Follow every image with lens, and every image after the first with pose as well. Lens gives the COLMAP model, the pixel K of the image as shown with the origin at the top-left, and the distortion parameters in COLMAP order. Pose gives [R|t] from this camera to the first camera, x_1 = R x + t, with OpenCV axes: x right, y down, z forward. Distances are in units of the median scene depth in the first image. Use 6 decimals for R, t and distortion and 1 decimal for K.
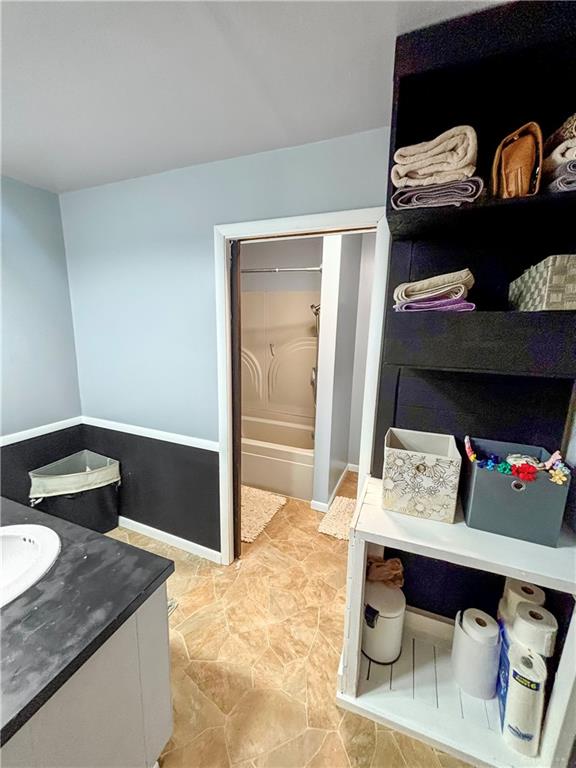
lens RADIAL K [[311.4, 0, 287.0], [0, 311.4, 382.8], [0, 0, 1]] dist [0.010258, 0.000519]
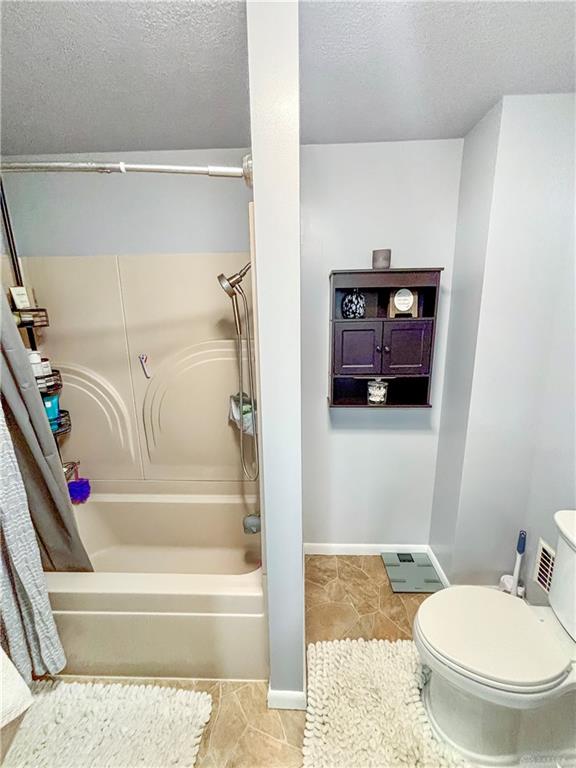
lens RADIAL K [[311.4, 0, 289.3], [0, 311.4, 385.1], [0, 0, 1]] dist [0.010258, 0.000519]
pose [[0.937313, -0.111706, 0.330101, 0.002702], [0.101930, 0.993688, 0.046837, -0.086812], [-0.333250, -0.010254, 0.942783, 0.481949]]
